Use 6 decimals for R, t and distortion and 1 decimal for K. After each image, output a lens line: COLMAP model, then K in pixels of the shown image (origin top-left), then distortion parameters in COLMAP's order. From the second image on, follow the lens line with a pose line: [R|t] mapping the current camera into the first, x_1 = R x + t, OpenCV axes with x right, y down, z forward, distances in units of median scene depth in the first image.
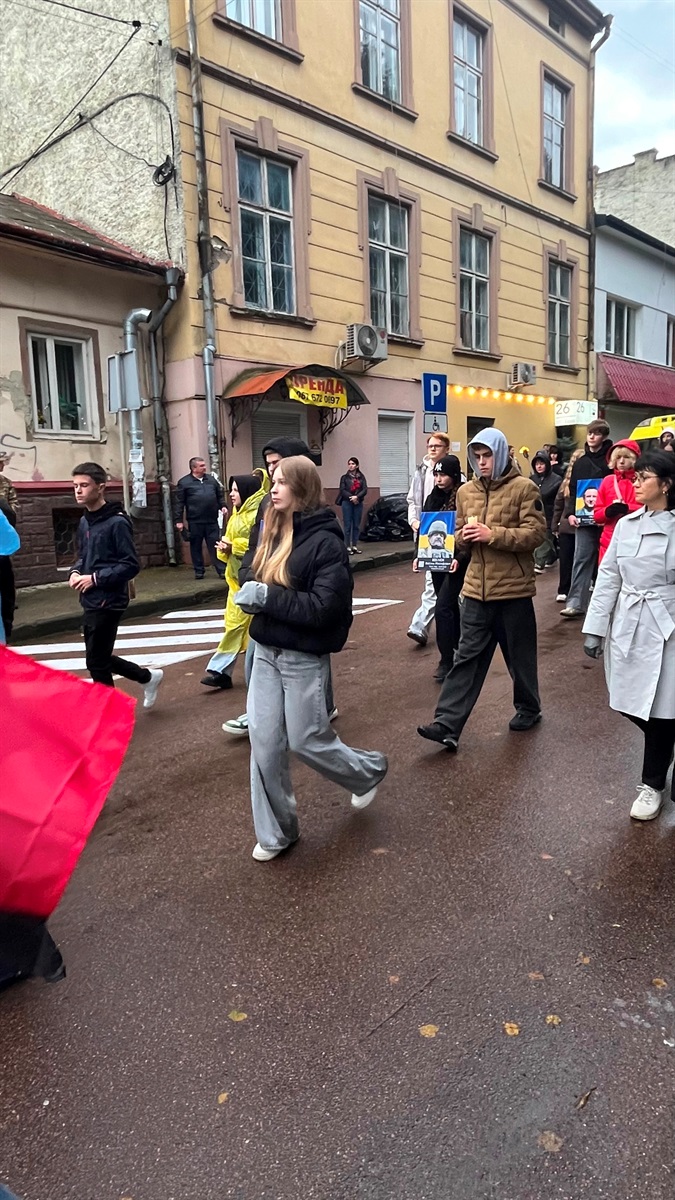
lens RADIAL K [[725.2, 0, 337.5], [0, 725.2, 600.0], [0, 0, 1]] dist [-0.000855, 0.000879]
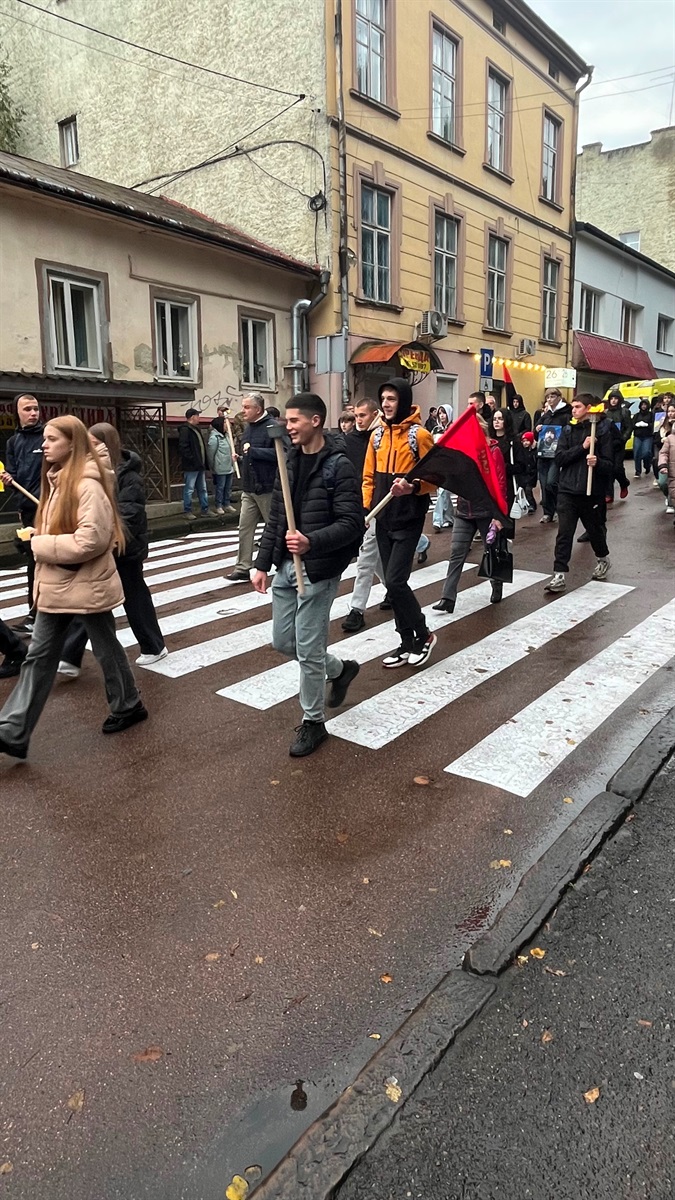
lens RADIAL K [[725.2, 0, 337.5], [0, 725.2, 600.0], [0, 0, 1]] dist [-0.000855, 0.000879]
pose [[0.994276, -0.007196, 0.106601, -0.305719], [0.000943, 0.998282, 0.058588, 0.094488], [-0.106840, -0.058152, 0.992574, -0.402297]]
